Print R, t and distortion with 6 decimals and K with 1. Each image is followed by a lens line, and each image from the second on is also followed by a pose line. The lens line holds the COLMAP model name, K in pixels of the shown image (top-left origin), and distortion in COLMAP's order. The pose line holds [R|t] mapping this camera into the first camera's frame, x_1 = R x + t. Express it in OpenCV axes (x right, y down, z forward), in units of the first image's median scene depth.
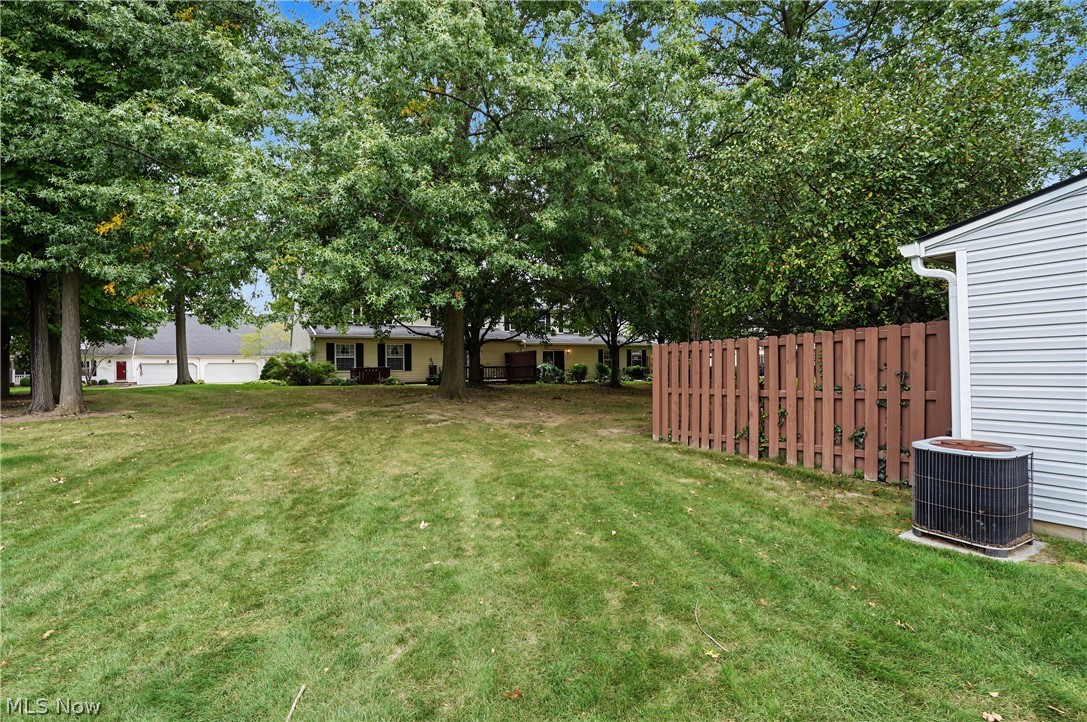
lens RADIAL K [[492.2, 0, 543.2], [0, 492.2, 368.3], [0, 0, 1]] dist [-0.002690, -0.000137]
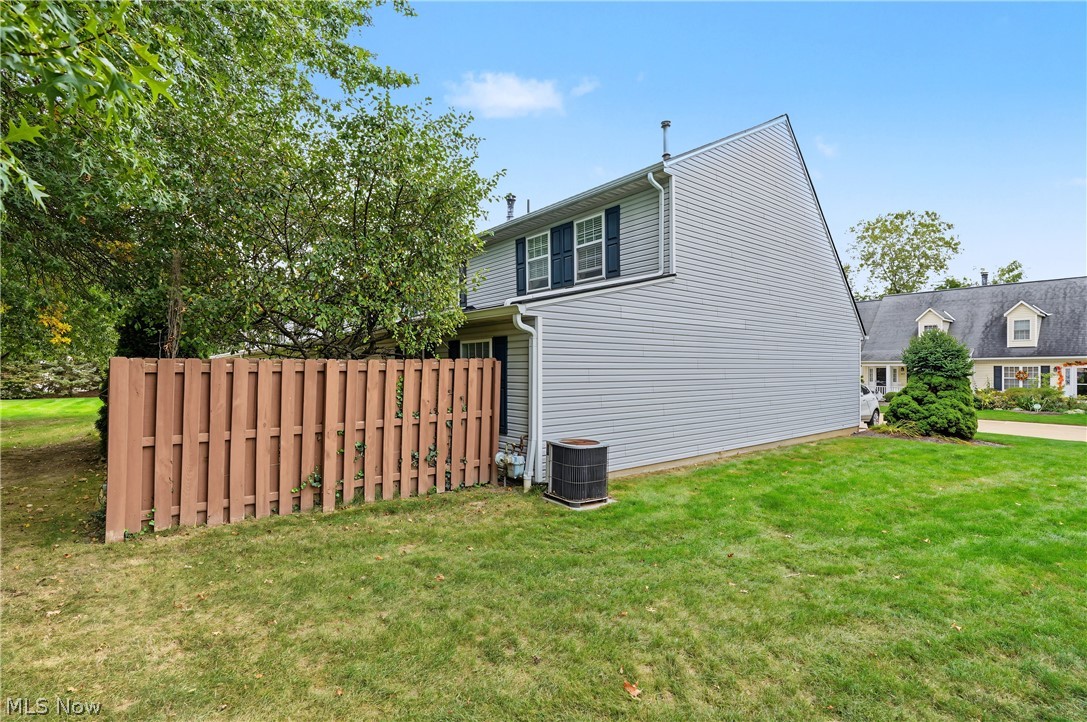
lens RADIAL K [[492.2, 0, 545.3], [0, 492.2, 359.3], [0, 0, 1]] dist [-0.002690, -0.000137]
pose [[-0.078570, 0.013262, 0.996820, -0.480260], [-0.010102, 0.999850, -0.014098, -0.064998], [-0.996857, -0.011178, -0.078424, 0.823801]]
